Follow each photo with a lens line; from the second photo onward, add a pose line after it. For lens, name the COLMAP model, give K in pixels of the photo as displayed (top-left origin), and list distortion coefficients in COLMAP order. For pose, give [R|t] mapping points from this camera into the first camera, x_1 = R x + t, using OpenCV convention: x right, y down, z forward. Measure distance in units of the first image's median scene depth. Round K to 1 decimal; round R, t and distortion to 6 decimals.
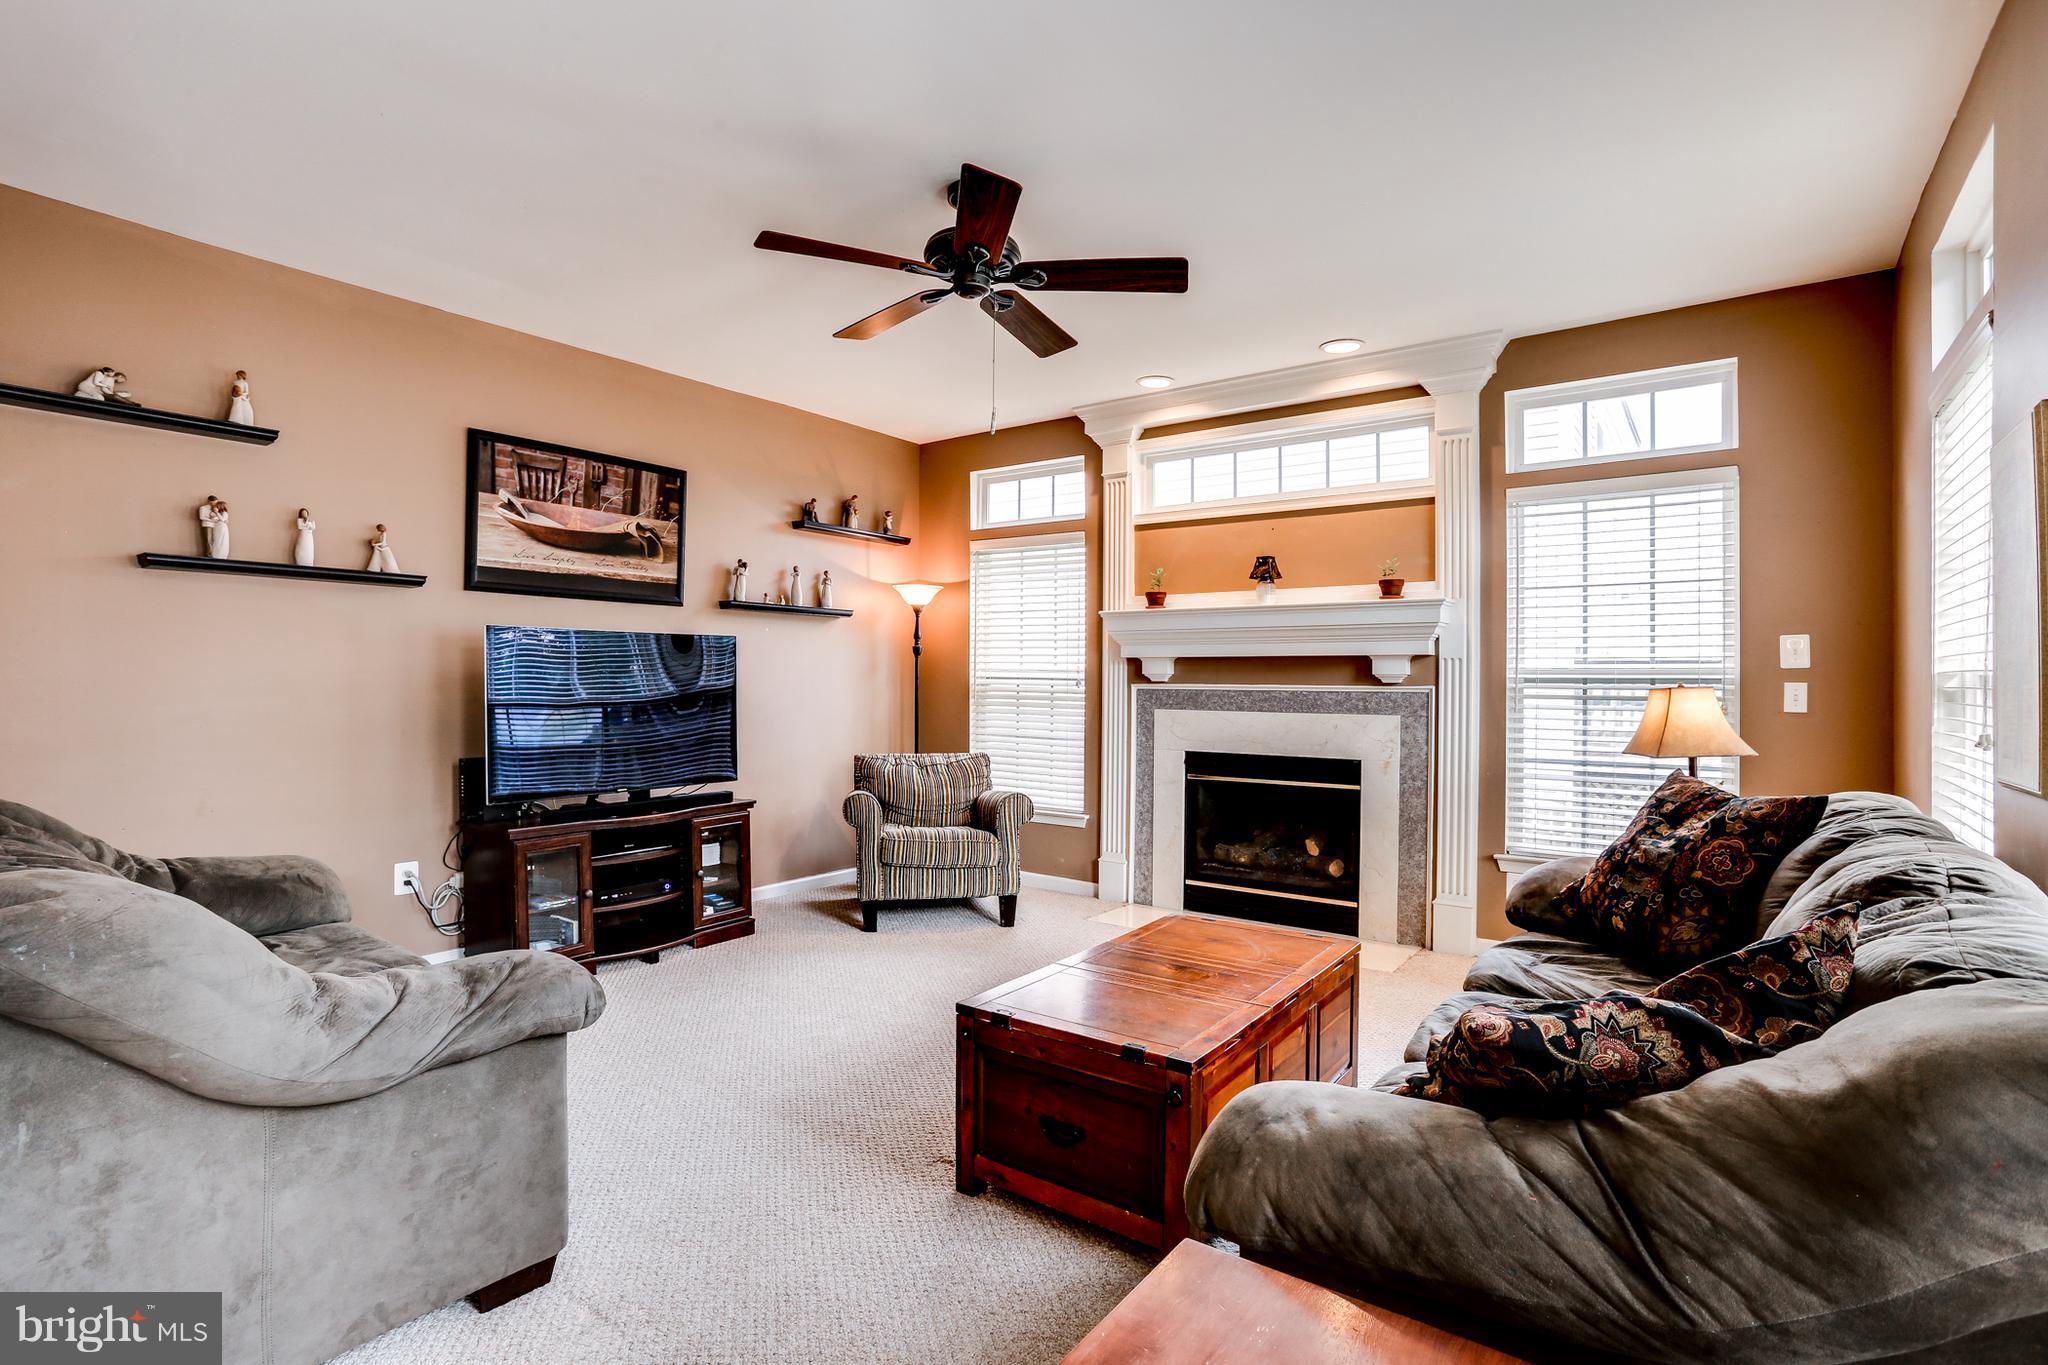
lens RADIAL K [[989.5, 0, 1019.8], [0, 989.5, 675.5], [0, 0, 1]] dist [-0.039195, 0.004803]
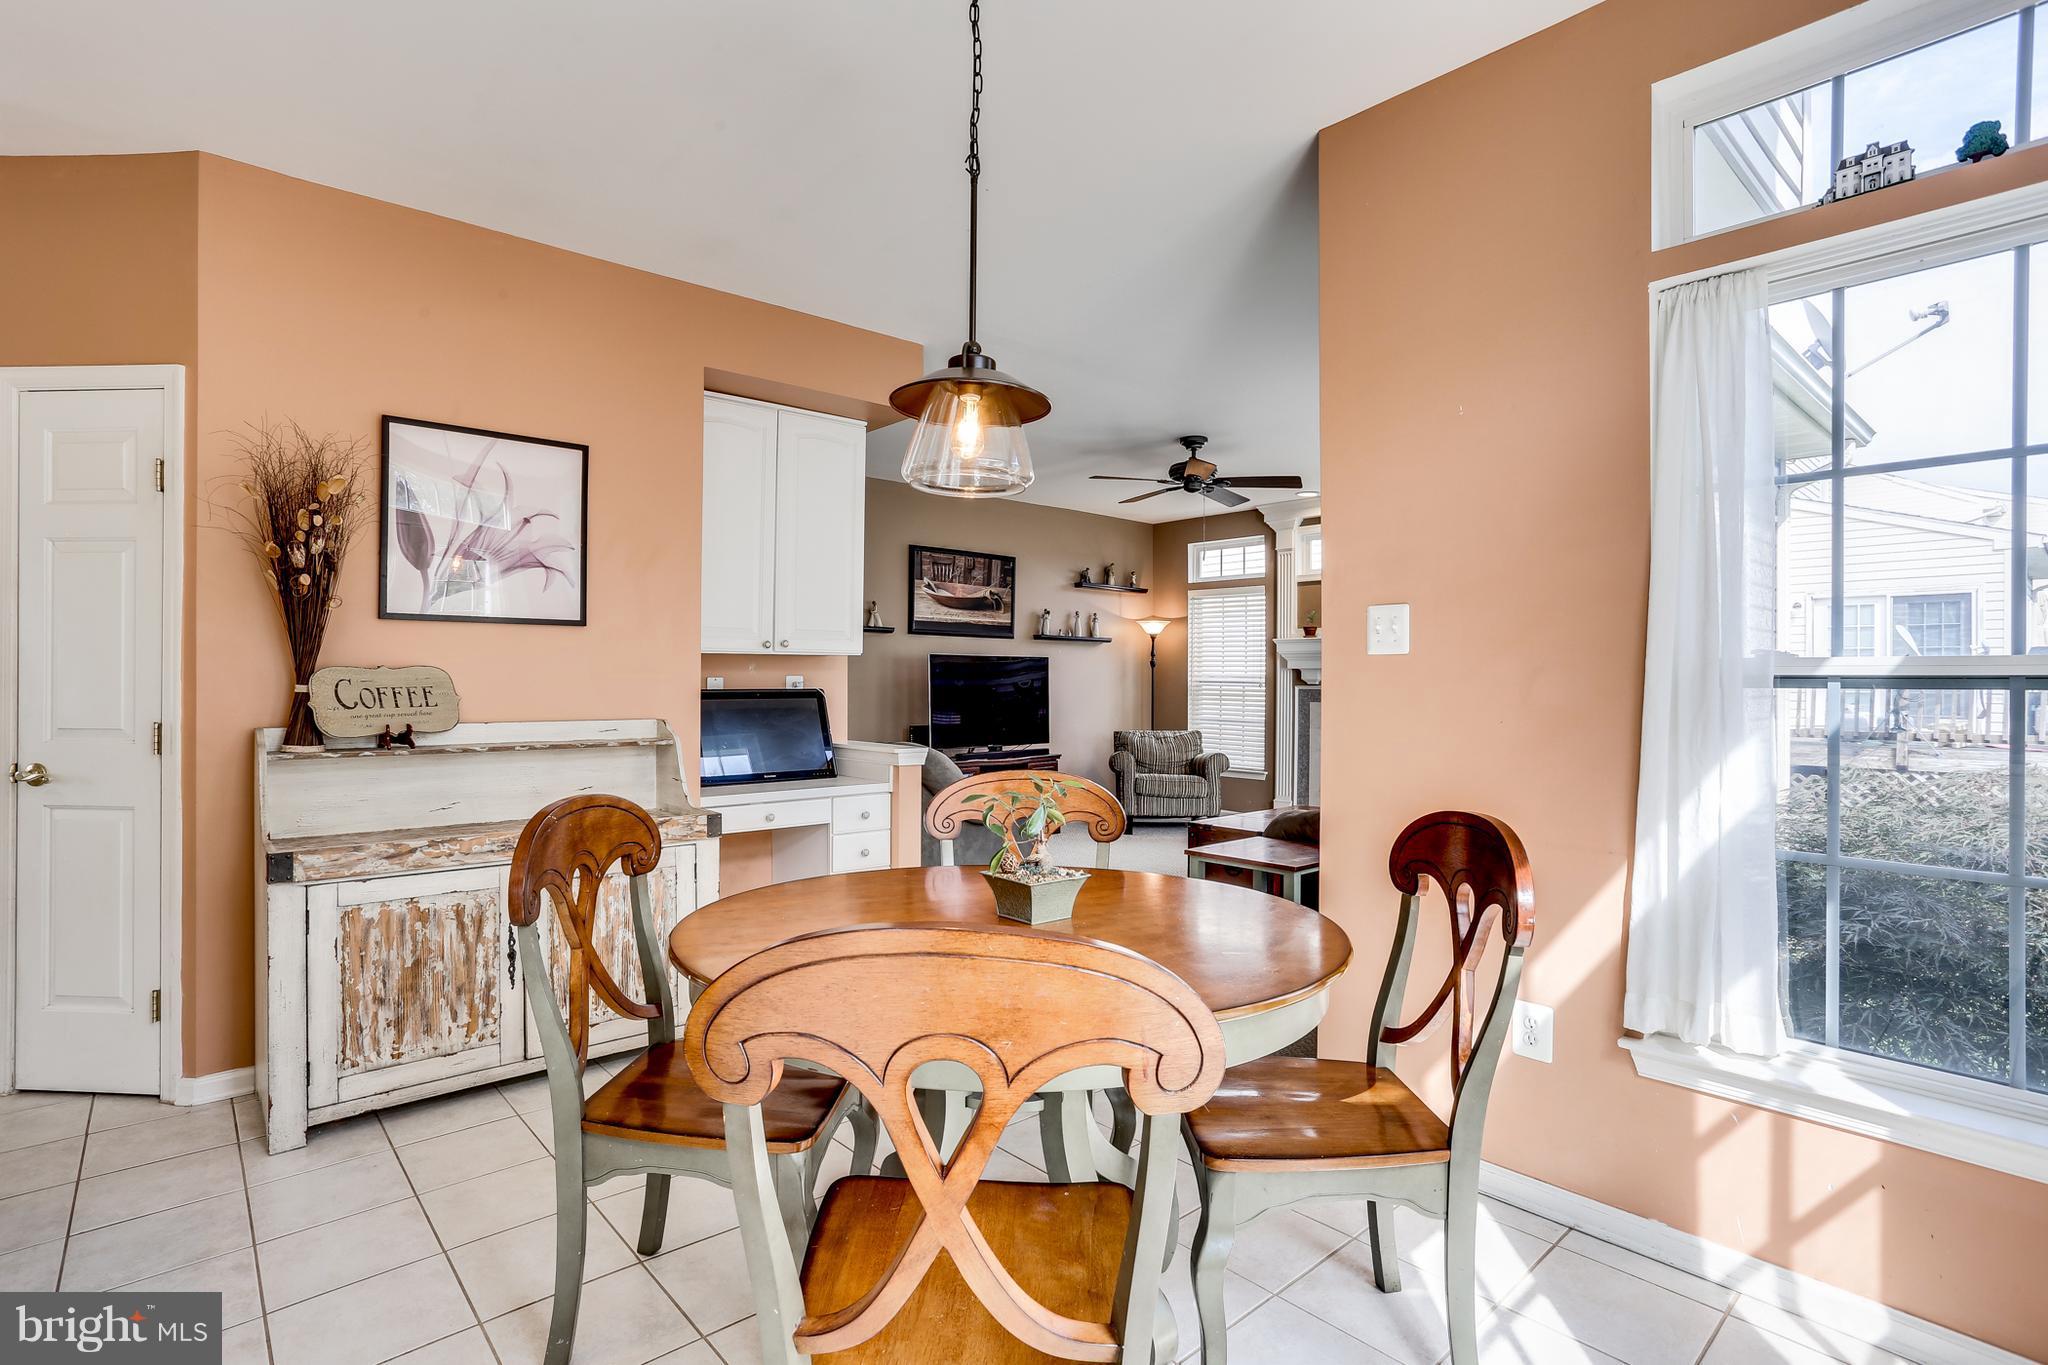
lens RADIAL K [[989.5, 0, 1012.9], [0, 989.5, 680.7], [0, 0, 1]] dist [-0.039195, 0.004803]
pose [[0.976847, 0.000141, -0.213938, 0.012901], [0.001017, 0.999985, 0.005302, -0.008177], [0.213936, -0.005396, 0.976833, -0.608453]]
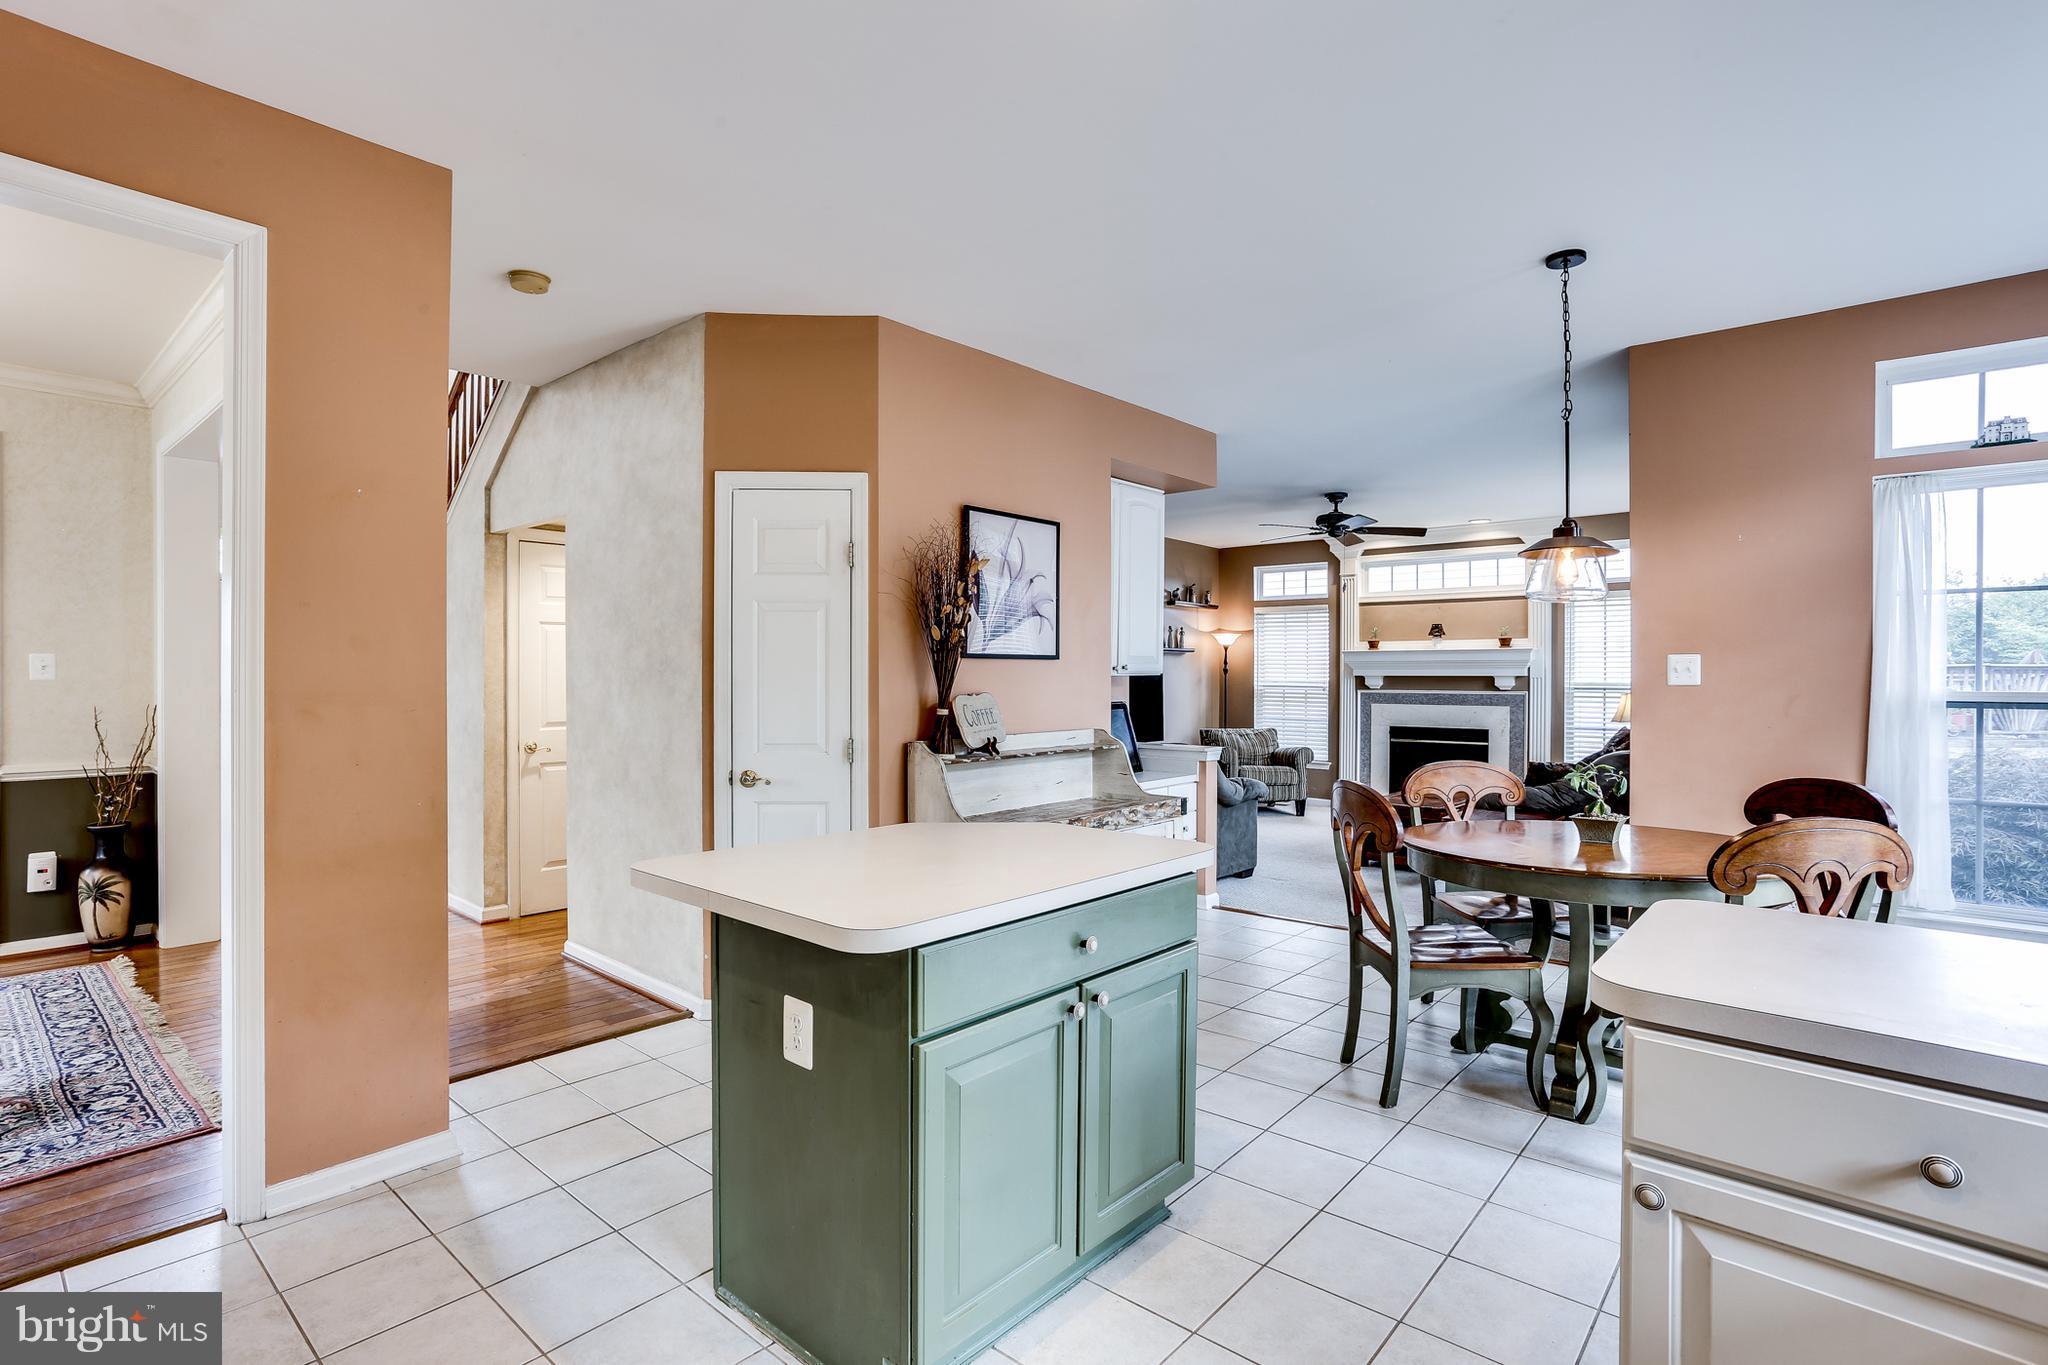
lens RADIAL K [[989.5, 0, 1019.6], [0, 989.5, 680.8], [0, 0, 1]] dist [-0.039195, 0.004803]
pose [[0.996102, -0.003018, -0.088161, -0.360985], [0.004050, 0.999925, 0.011538, -0.032748], [0.088120, -0.011850, 0.996039, -0.900556]]
